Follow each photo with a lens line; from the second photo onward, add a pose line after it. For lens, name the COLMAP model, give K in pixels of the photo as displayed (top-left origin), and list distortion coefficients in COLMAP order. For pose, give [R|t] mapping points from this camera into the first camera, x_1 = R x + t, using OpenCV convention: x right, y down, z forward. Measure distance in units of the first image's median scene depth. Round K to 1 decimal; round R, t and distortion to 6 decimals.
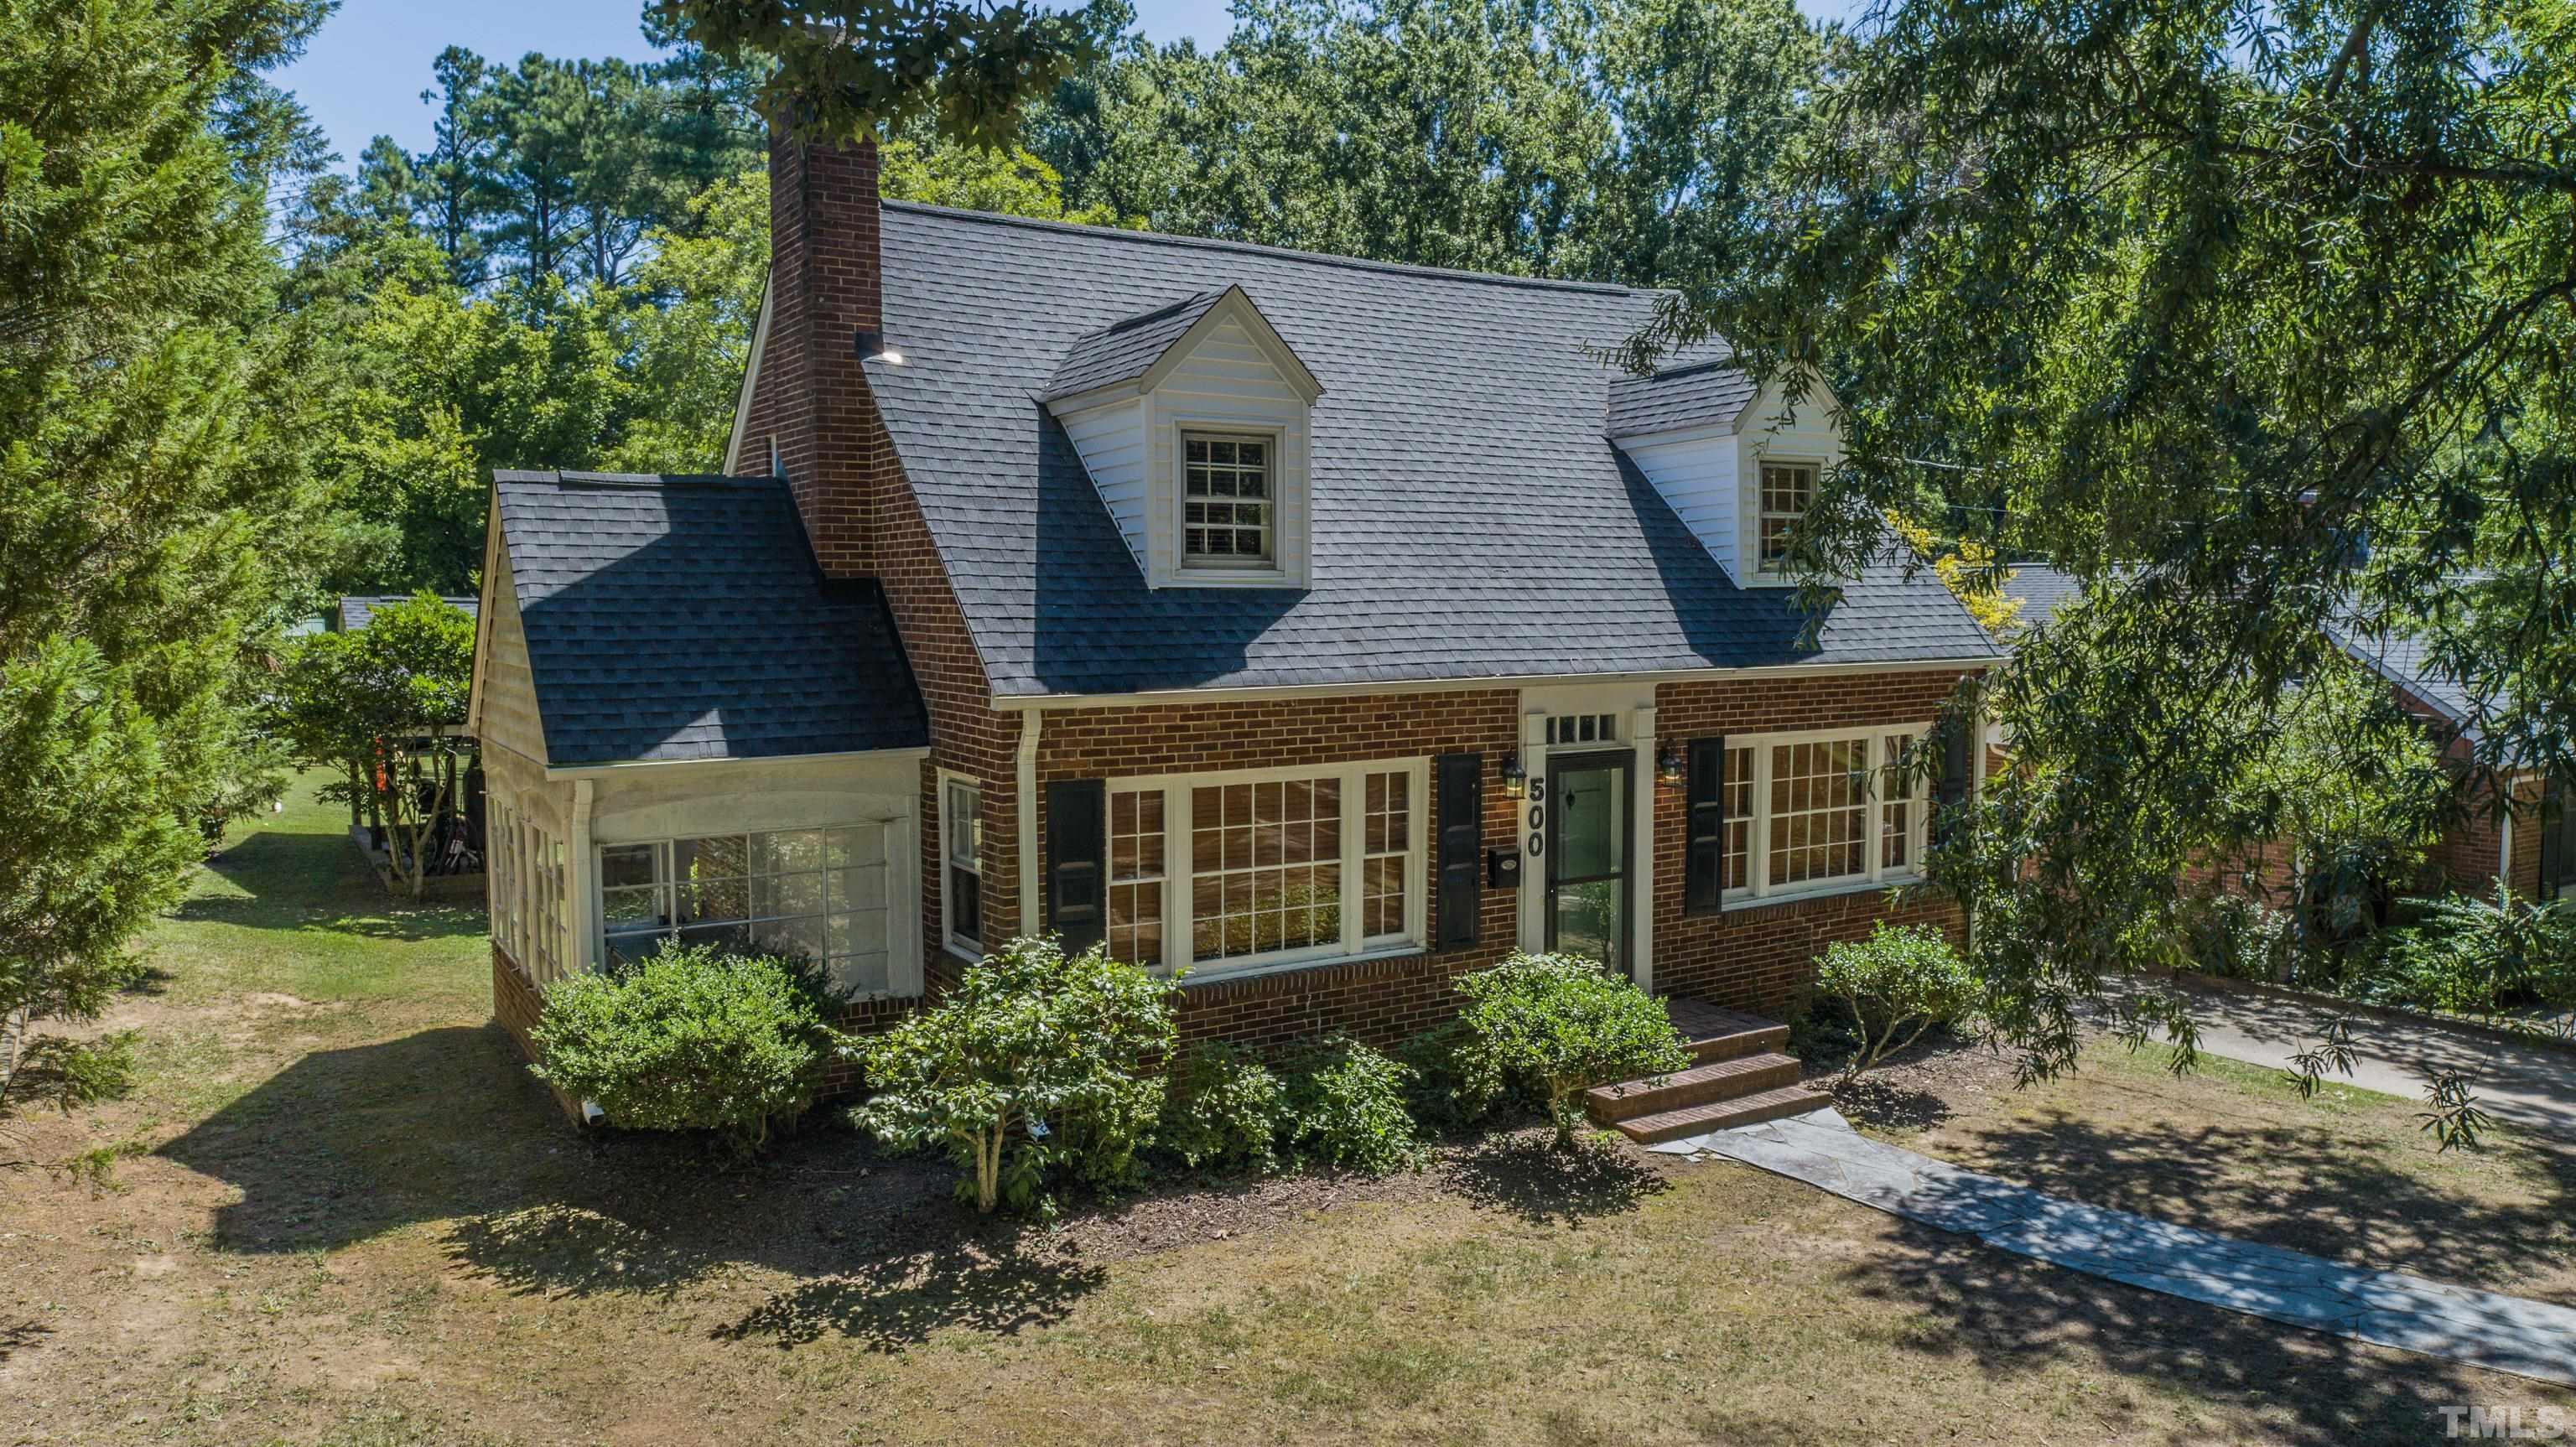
lens RADIAL K [[1736.8, 0, 1288.0], [0, 1736.8, 723.5], [0, 0, 1]] dist [-0.009817, 0.009238]
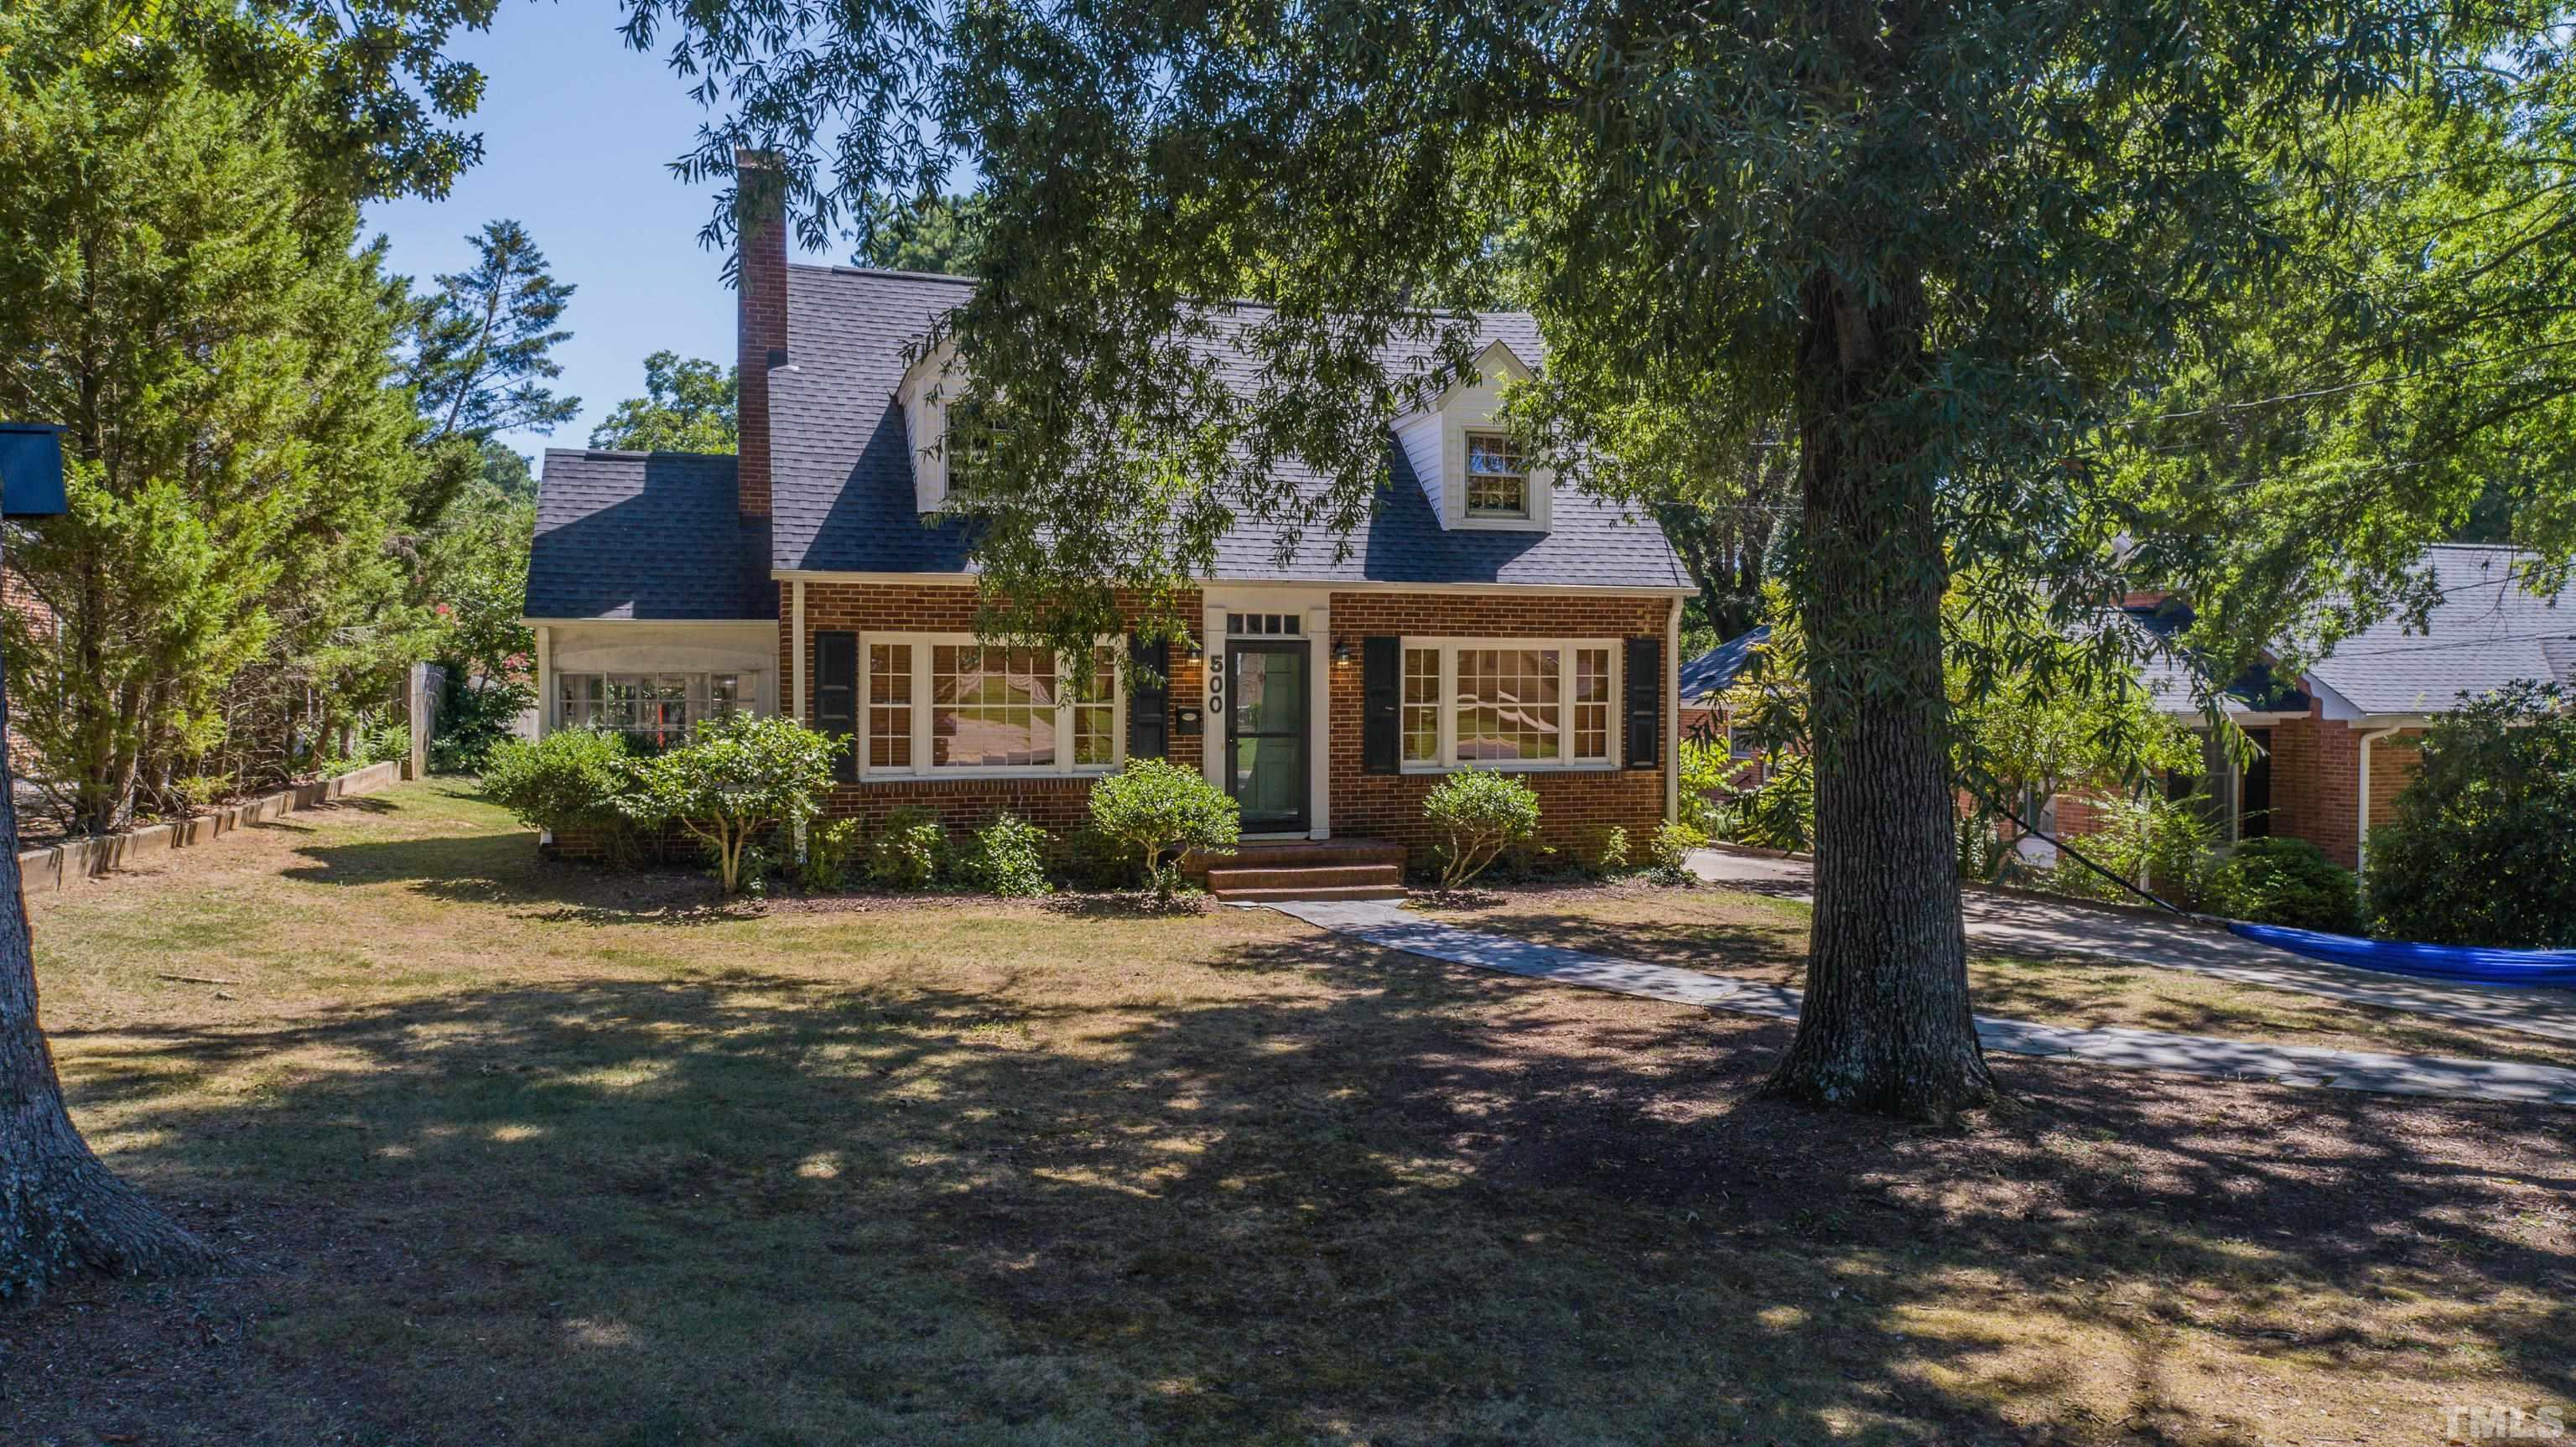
lens RADIAL K [[1758.5, 0, 1288.0], [0, 1758.5, 723.5], [0, 0, 1]] dist [-0.011876, 0.025466]
pose [[0.967274, 0.008778, -0.253582, 0.546566], [-0.023727, 0.998151, -0.055955, 0.160286], [0.252623, 0.060141, 0.965694, -0.309224]]
